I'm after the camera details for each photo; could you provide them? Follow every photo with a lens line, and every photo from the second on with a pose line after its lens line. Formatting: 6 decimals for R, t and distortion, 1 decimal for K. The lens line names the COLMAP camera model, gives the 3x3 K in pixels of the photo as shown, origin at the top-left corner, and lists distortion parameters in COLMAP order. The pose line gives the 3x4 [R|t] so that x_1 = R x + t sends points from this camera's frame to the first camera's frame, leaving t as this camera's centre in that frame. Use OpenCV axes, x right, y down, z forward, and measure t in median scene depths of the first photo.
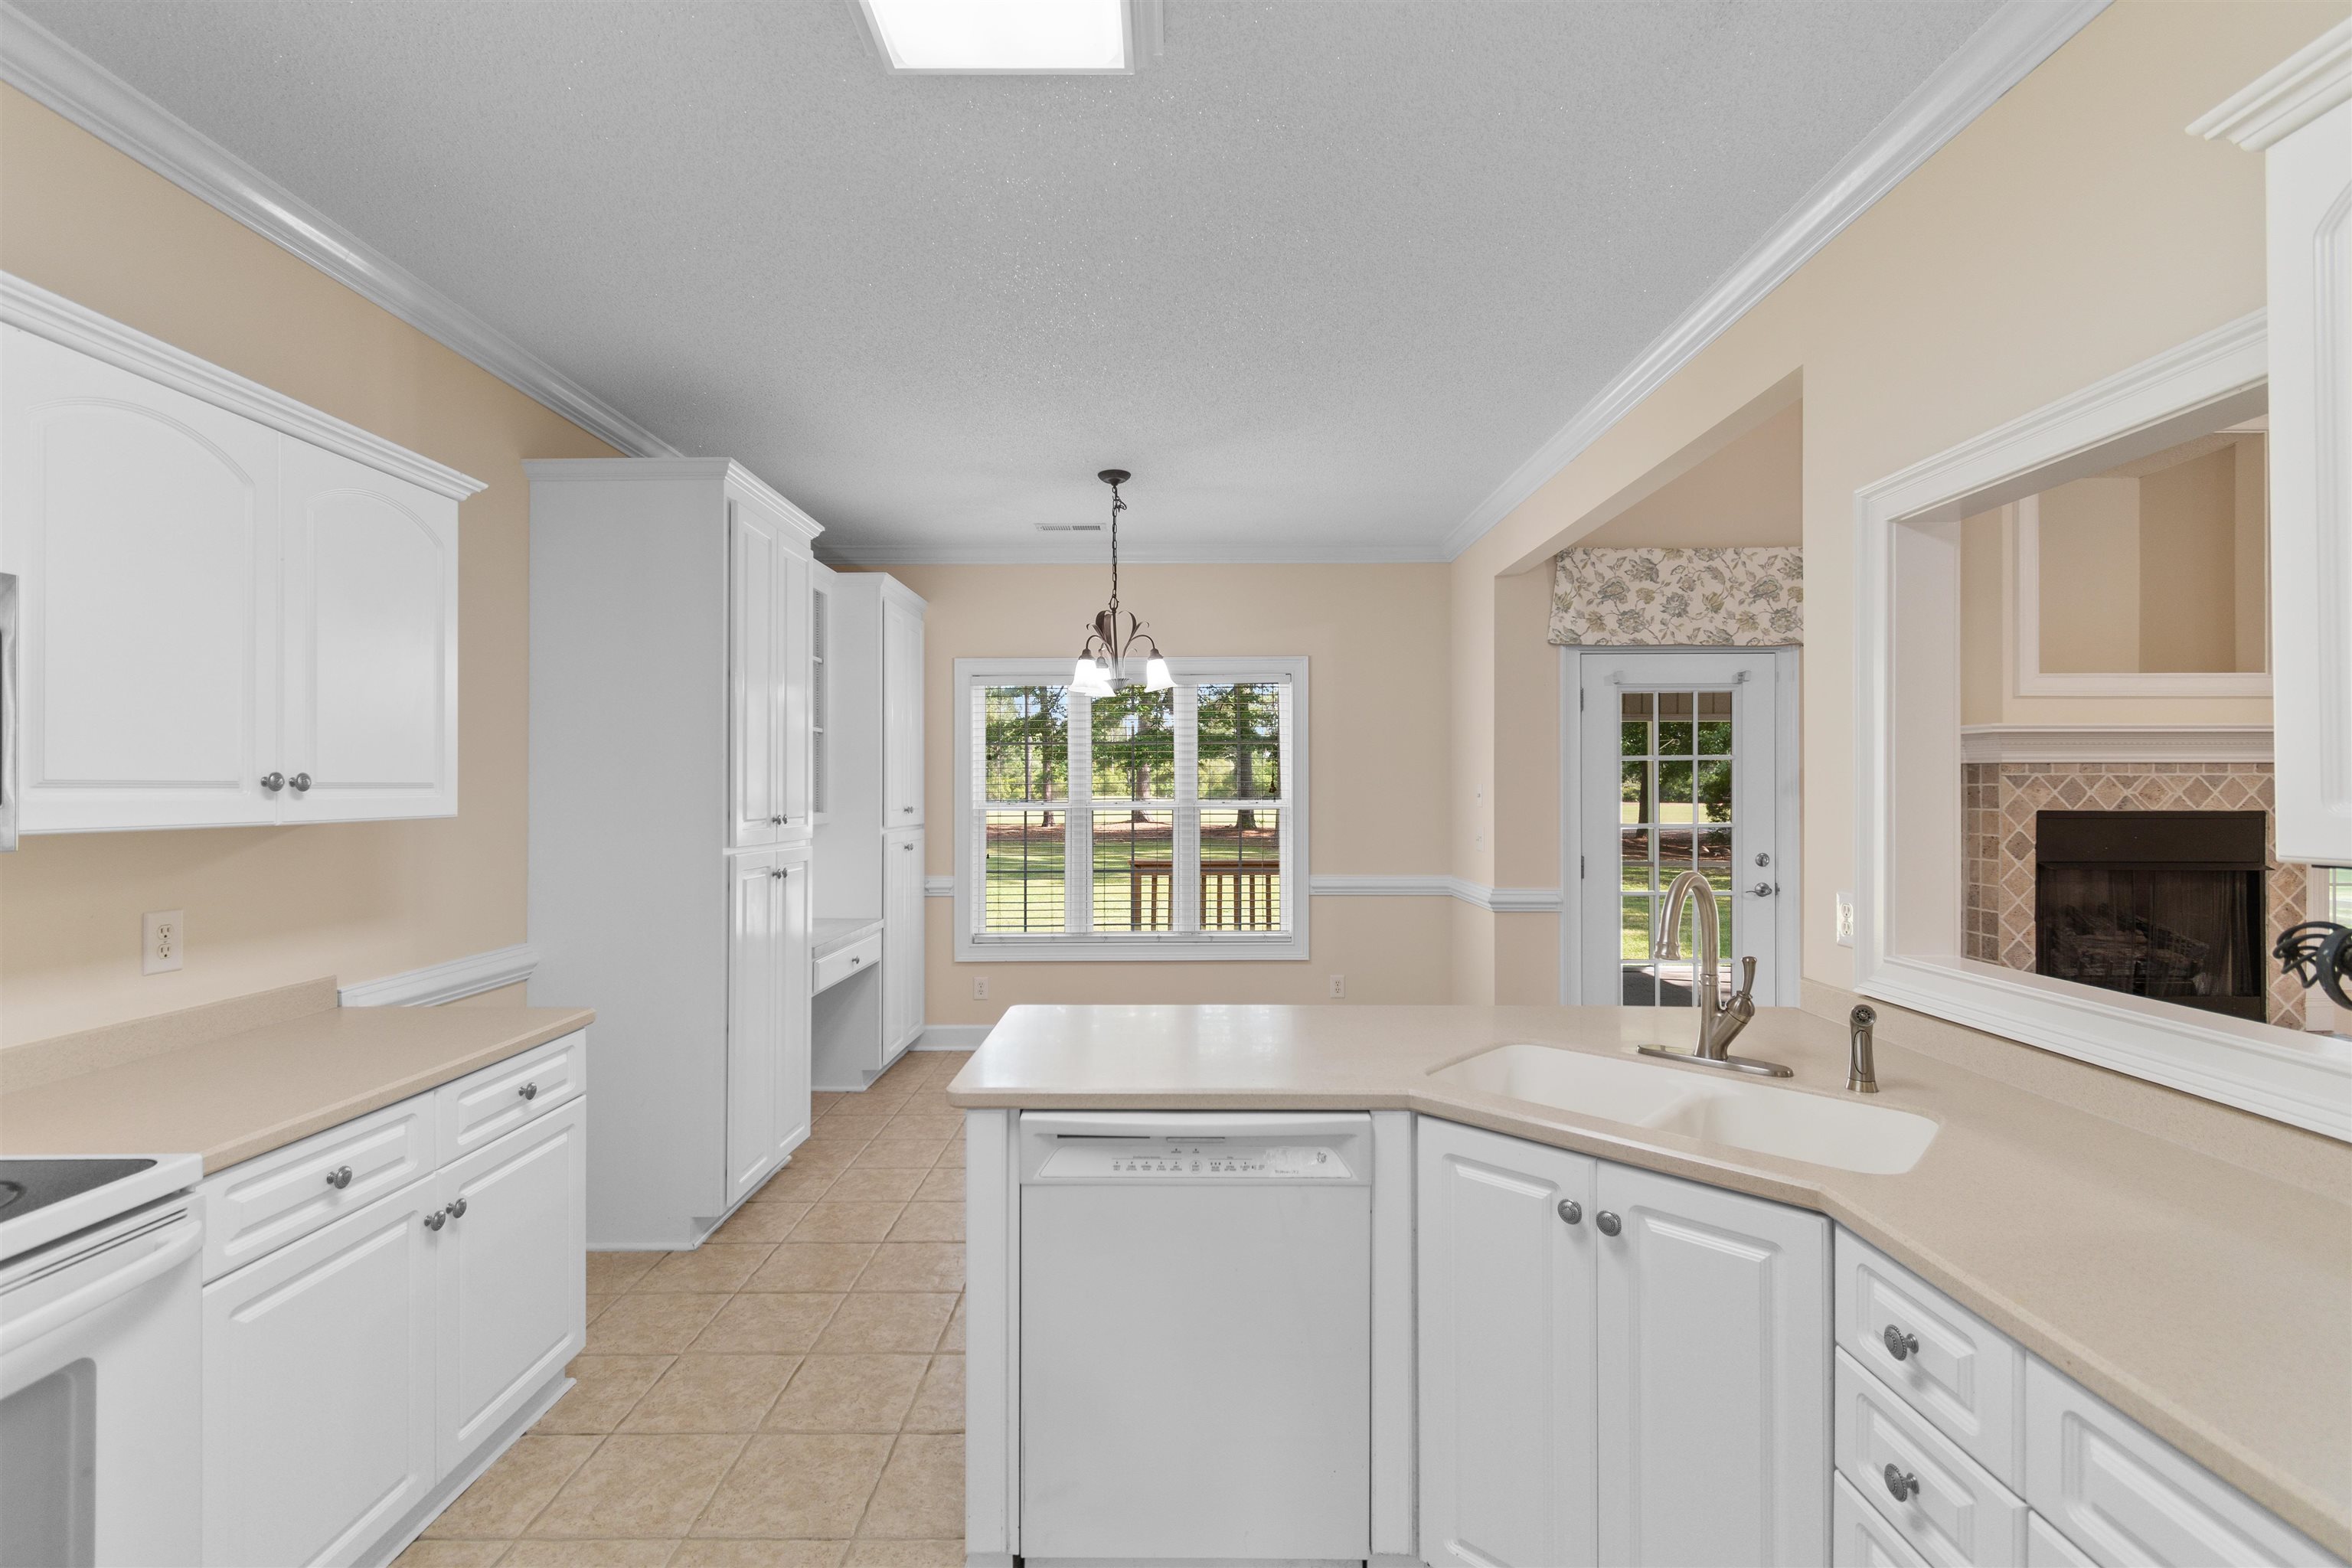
lens RADIAL K [[1046.6, 0, 1179.1], [0, 1046.6, 784.2], [0, 0, 1]] dist [0.012014, -0.002969]
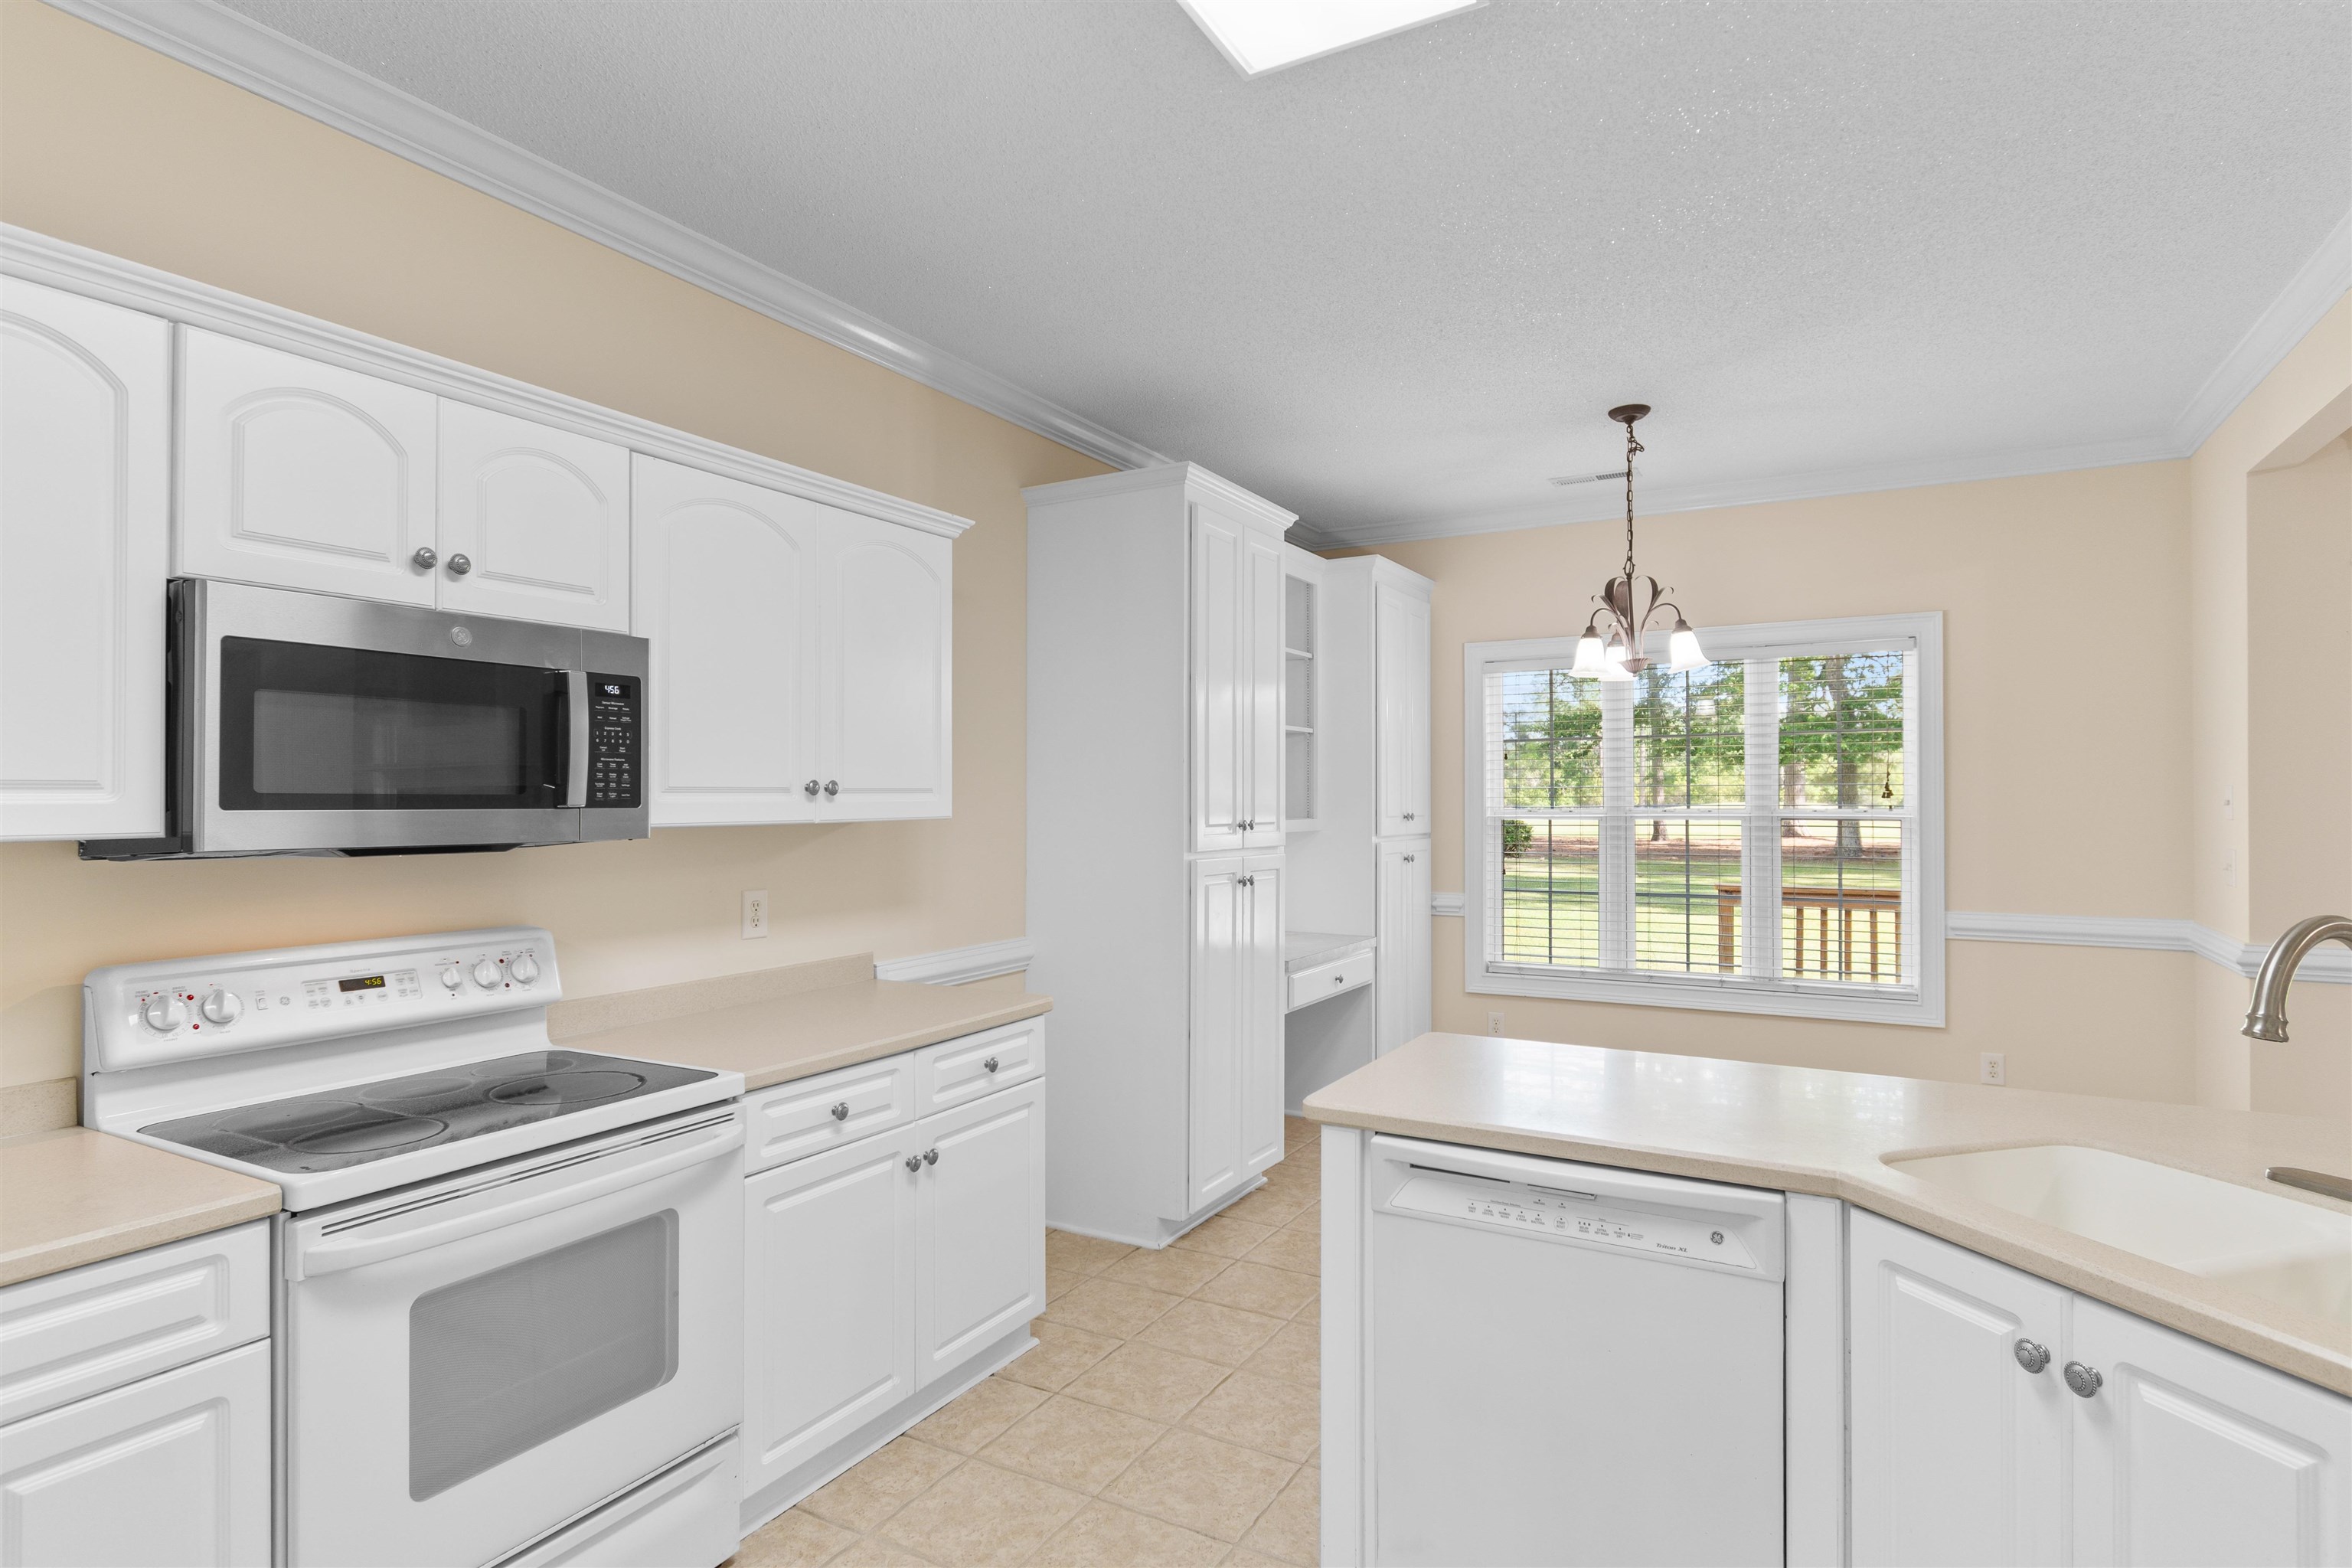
lens RADIAL K [[1250.6, 0, 1172.5], [0, 1250.6, 782.1], [0, 0, 1]] dist [0.015750, -0.006667]
pose [[0.871462, -0.005223, -0.490435, 0.181892], [0.003032, 0.999982, -0.005260, -0.000066], [0.490454, 0.003097, 0.871462, -0.055974]]
